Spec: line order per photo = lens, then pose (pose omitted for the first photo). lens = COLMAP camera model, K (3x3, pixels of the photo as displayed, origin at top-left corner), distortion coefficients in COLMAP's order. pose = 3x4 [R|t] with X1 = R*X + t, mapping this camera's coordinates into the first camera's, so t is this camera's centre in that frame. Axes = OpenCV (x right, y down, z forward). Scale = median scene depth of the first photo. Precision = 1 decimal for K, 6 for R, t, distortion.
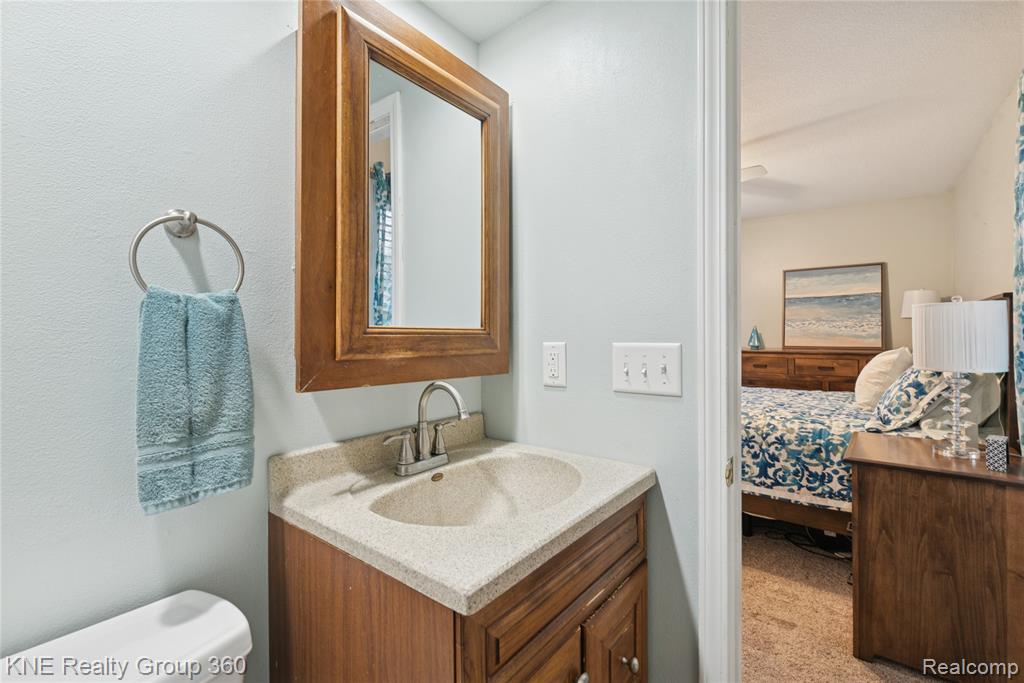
lens RADIAL K [[442.5, 0, 511.7], [0, 442.5, 335.5], [0, 0, 1]] dist [0.001366, -0.000304]
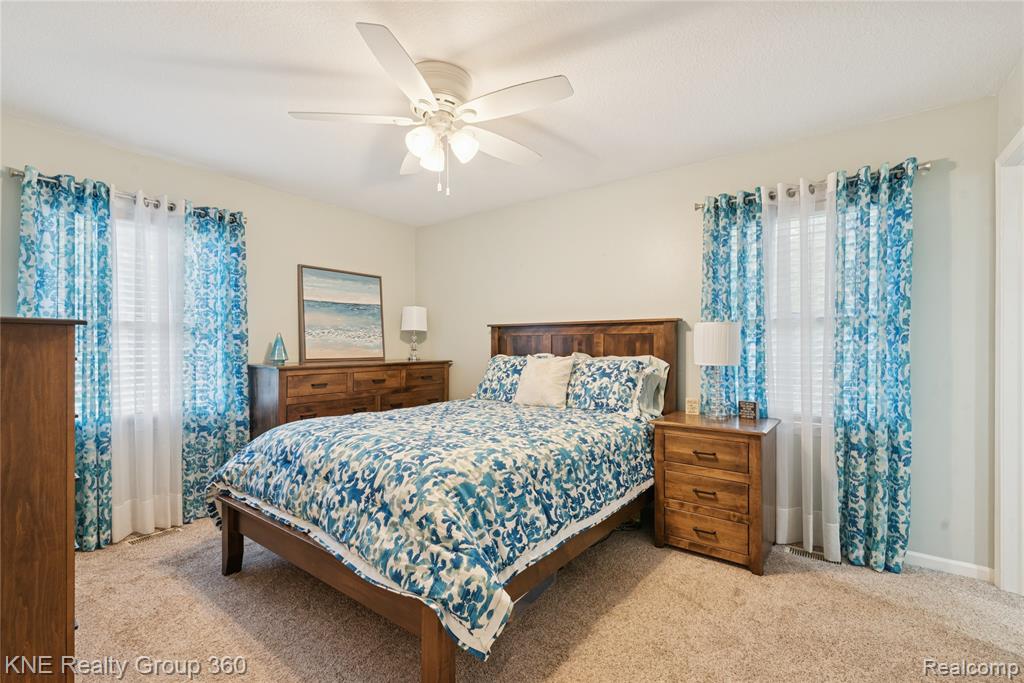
lens RADIAL K [[442.5, 0, 528.7], [0, 442.5, 348.1], [0, 0, 1]] dist [0.001366, -0.000304]
pose [[-0.044467, -0.001383, 0.999010, -0.401947], [0.004888, 0.999987, 0.001602, 0.008557], [-0.998999, 0.004954, -0.044460, 1.251790]]
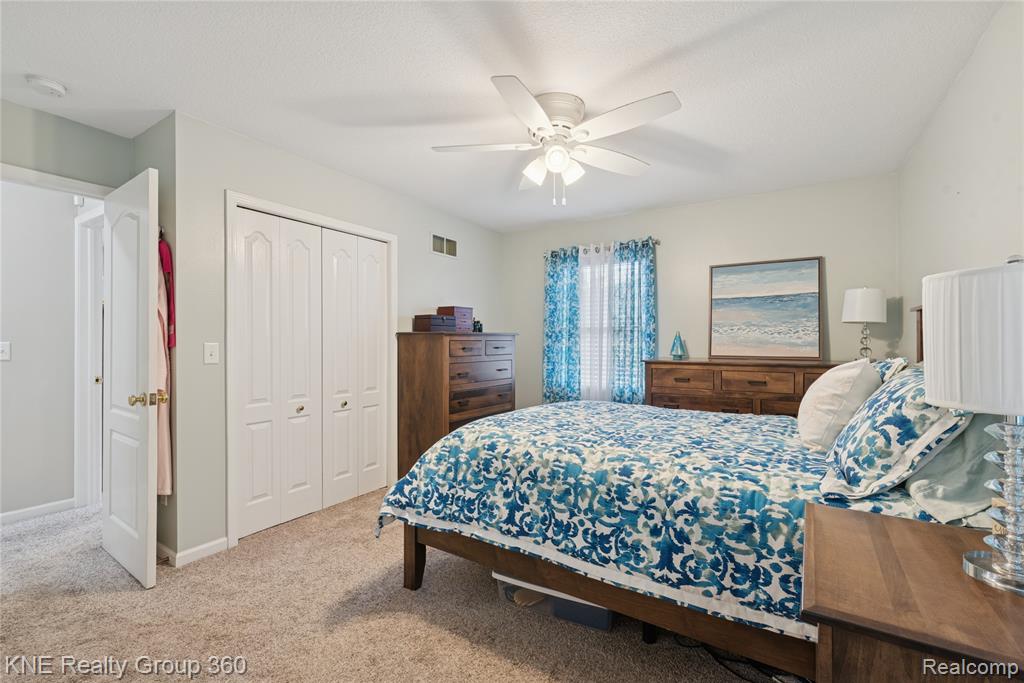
lens RADIAL K [[442.5, 0, 509.3], [0, 442.5, 342.8], [0, 0, 1]] dist [0.001366, -0.000304]
pose [[0.993790, 0.004018, 0.111197, 0.282483], [-0.003730, 0.999989, -0.002805, 0.006931], [-0.111207, 0.002373, 0.993794, 0.411458]]
